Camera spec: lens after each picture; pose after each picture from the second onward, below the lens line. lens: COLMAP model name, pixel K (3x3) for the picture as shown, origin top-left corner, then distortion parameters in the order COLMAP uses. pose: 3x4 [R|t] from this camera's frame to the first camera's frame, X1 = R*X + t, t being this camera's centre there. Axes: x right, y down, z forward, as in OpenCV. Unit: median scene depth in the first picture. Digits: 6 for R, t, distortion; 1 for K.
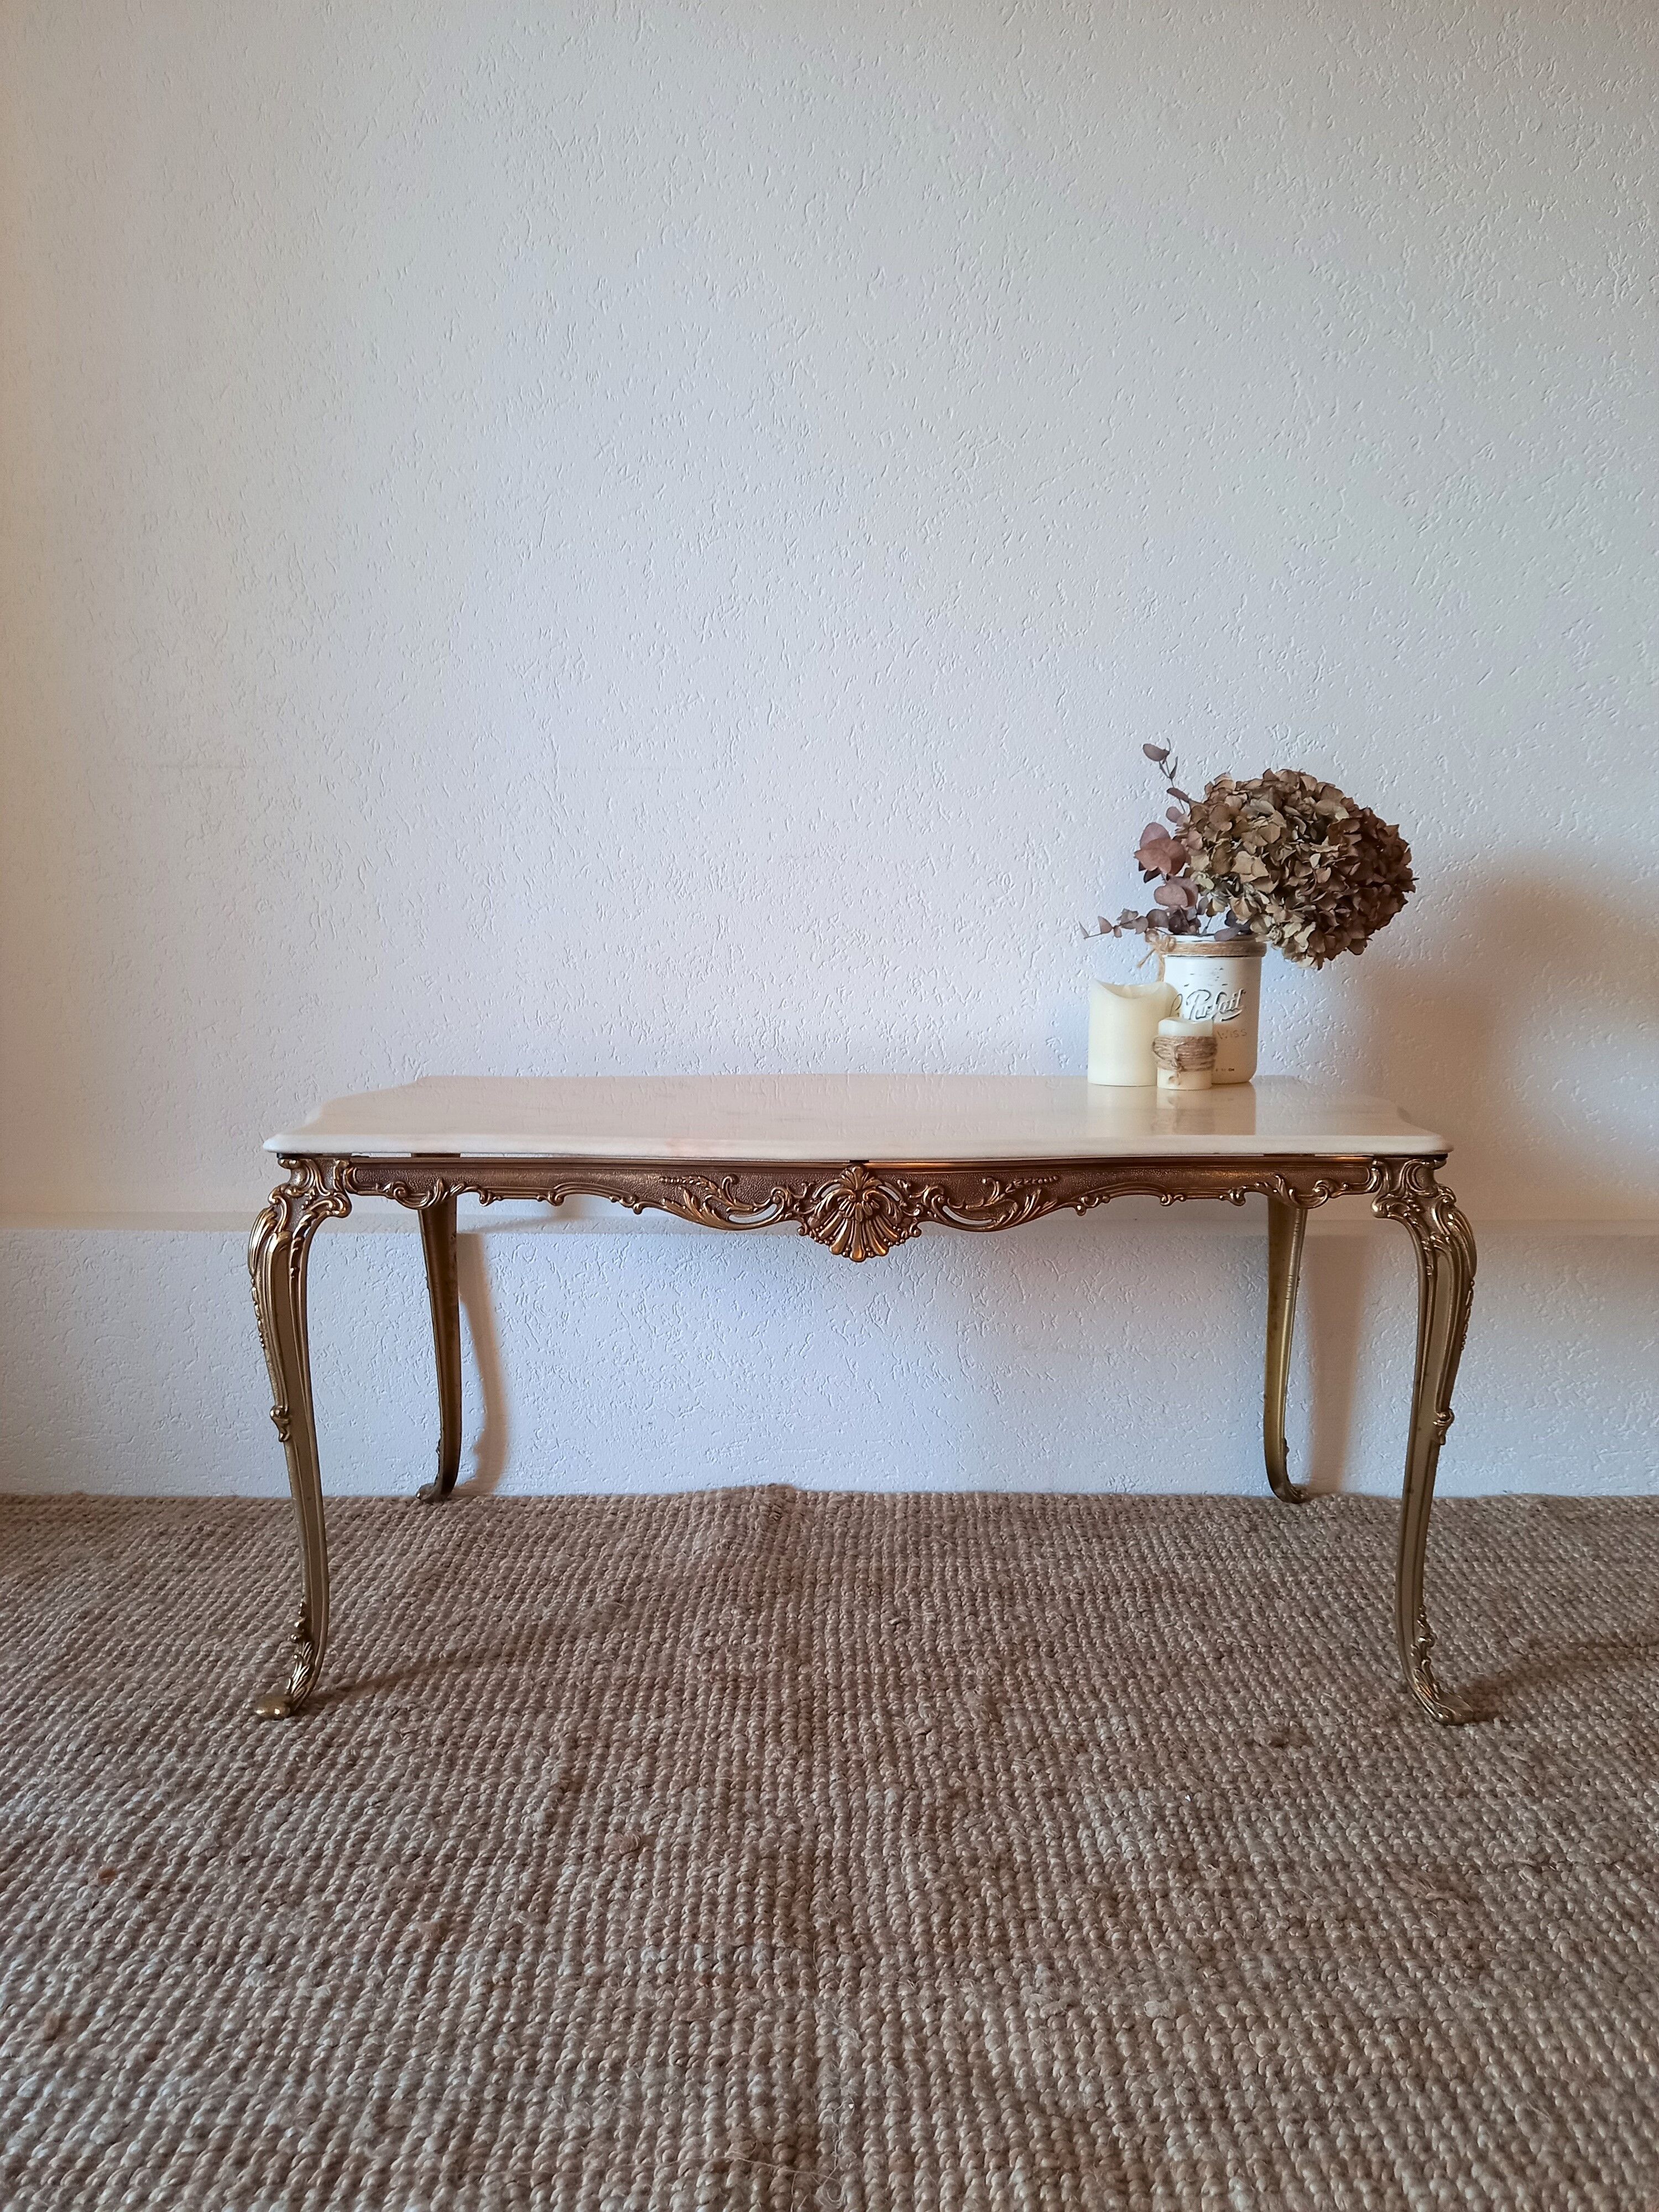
lens RADIAL K [[1615.7, 0, 834.0], [0, 1615.7, 1101.7], [0, 0, 1]] dist [0.035557, -0.030831]
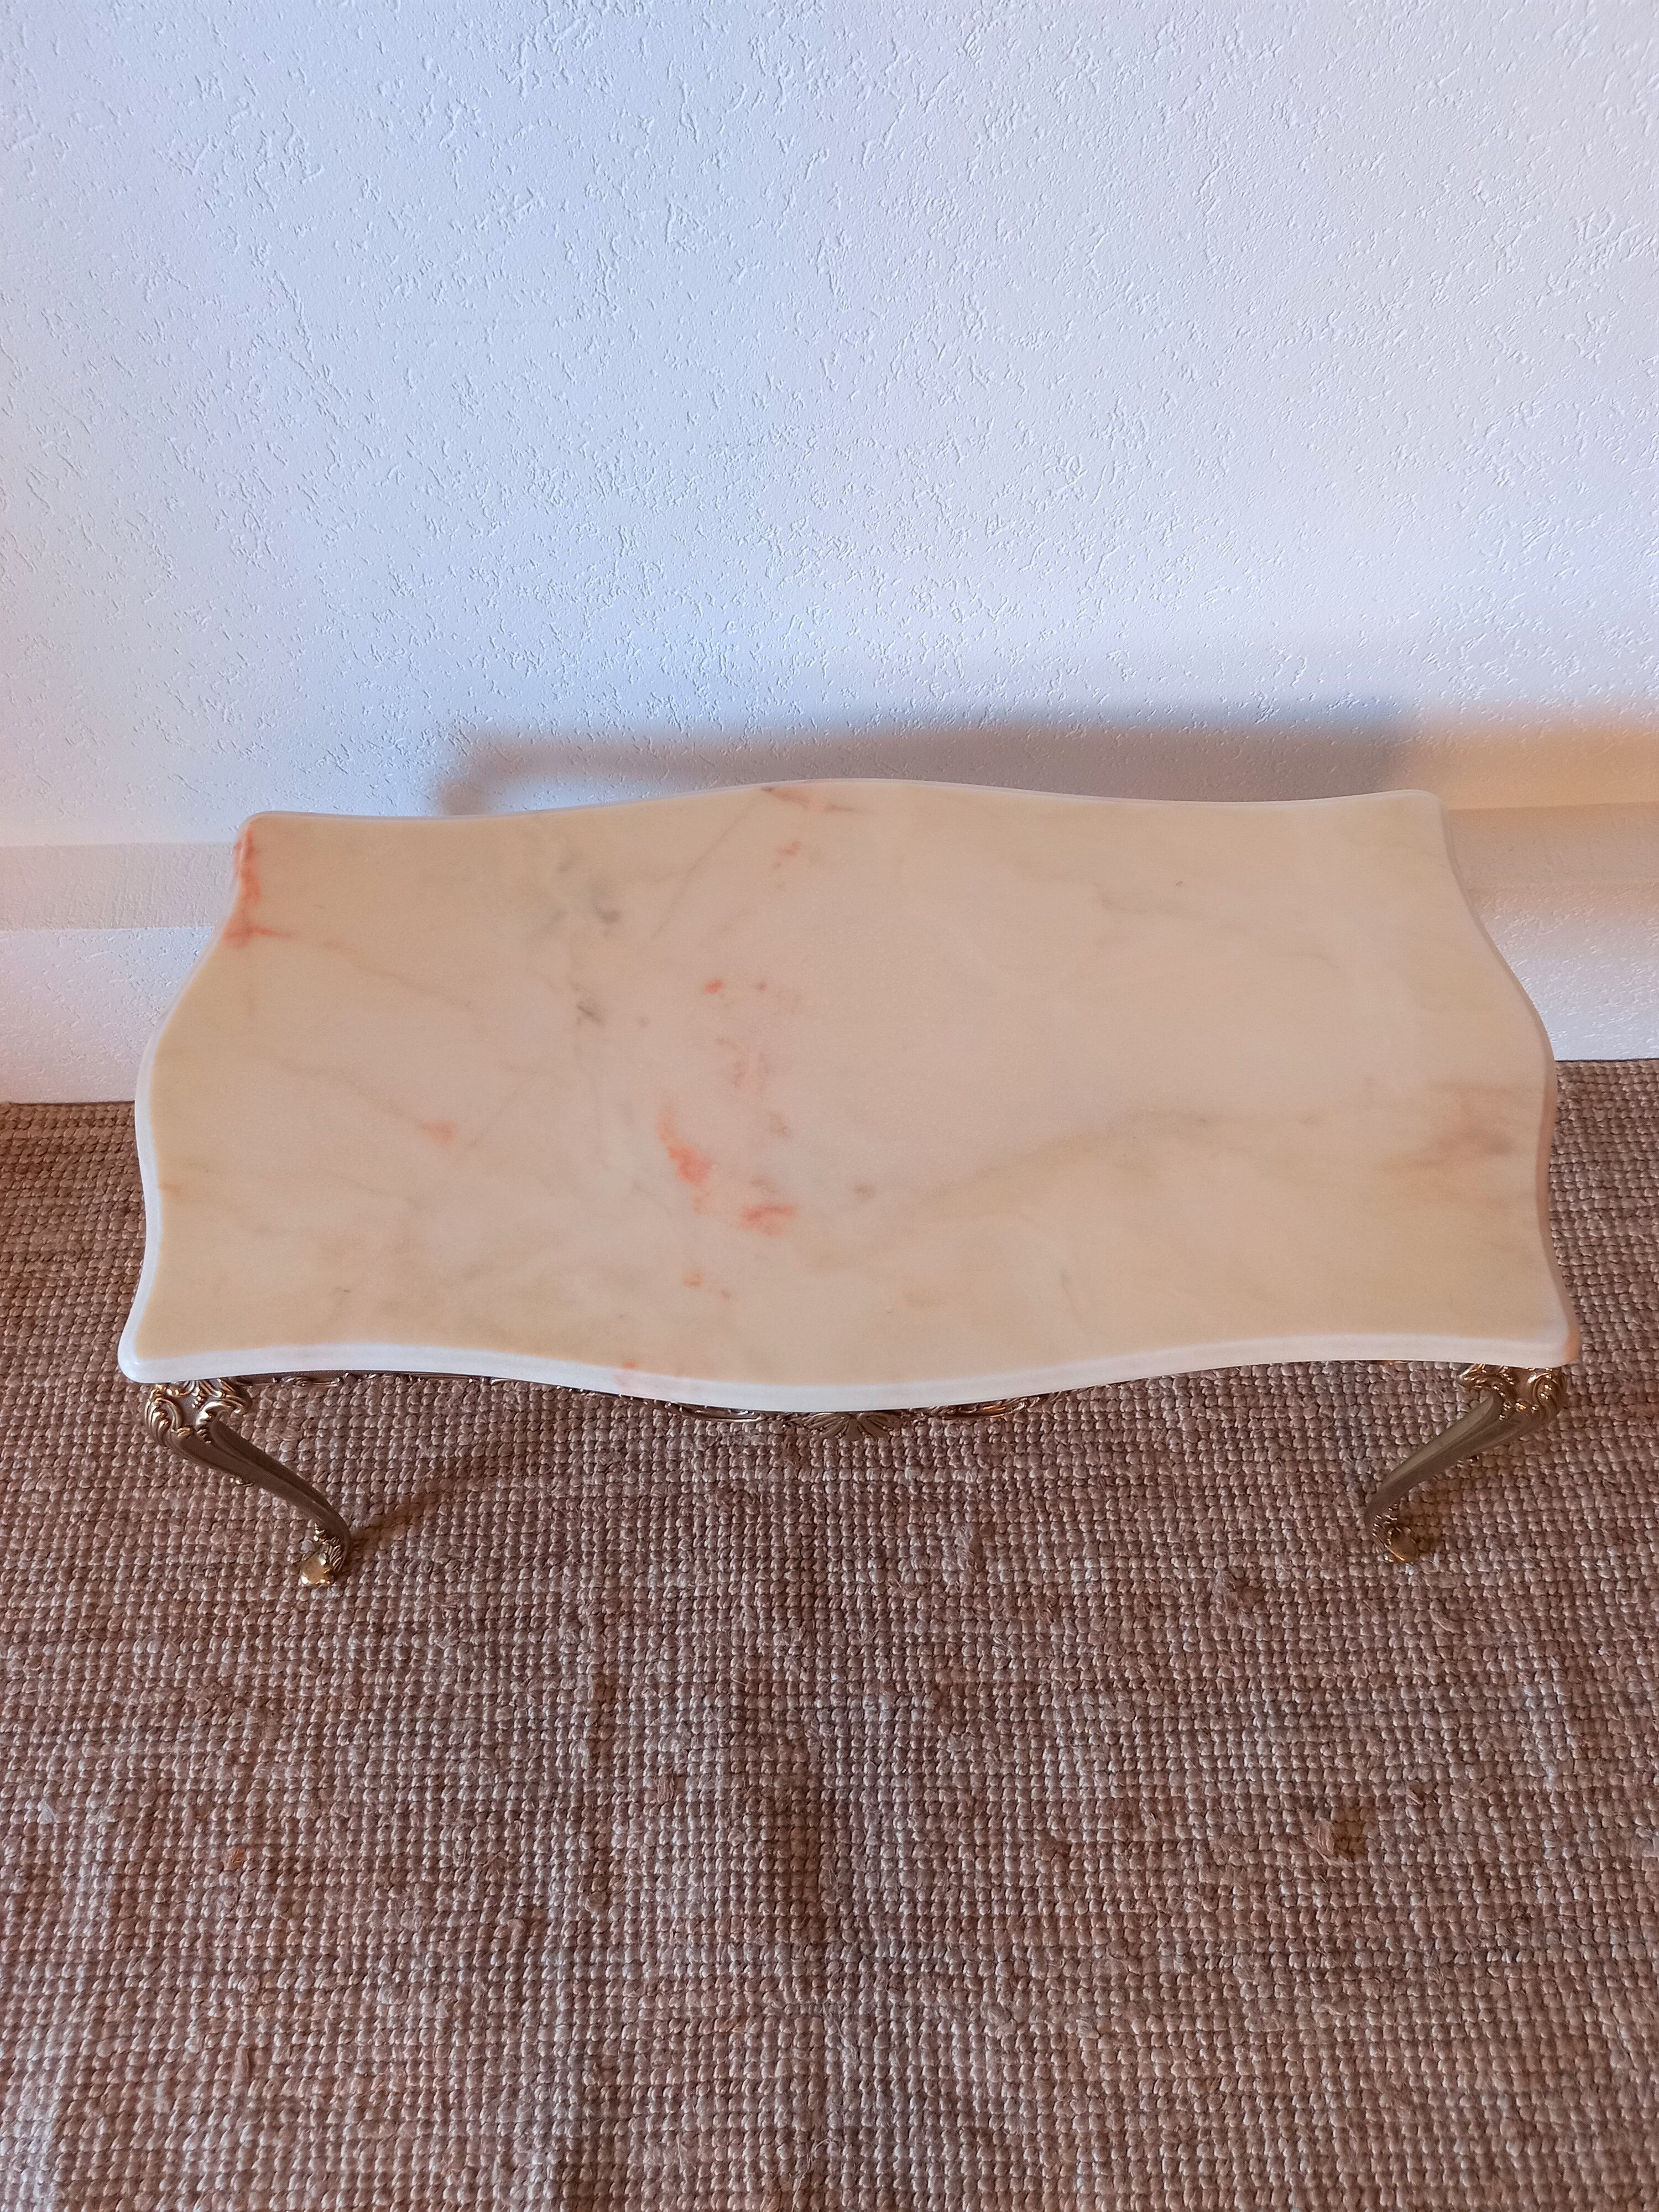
lens RADIAL K [[1615.7, 0, 852.8], [0, 1615.7, 1103.0], [0, 0, 1]] dist [0.035557, -0.030831]
pose [[0.999709, -0.024132, 0.000150, 0.021274], [0.014333, 0.598744, 0.800812, -0.699226], [-0.019415, -0.800577, 0.598915, 0.610432]]
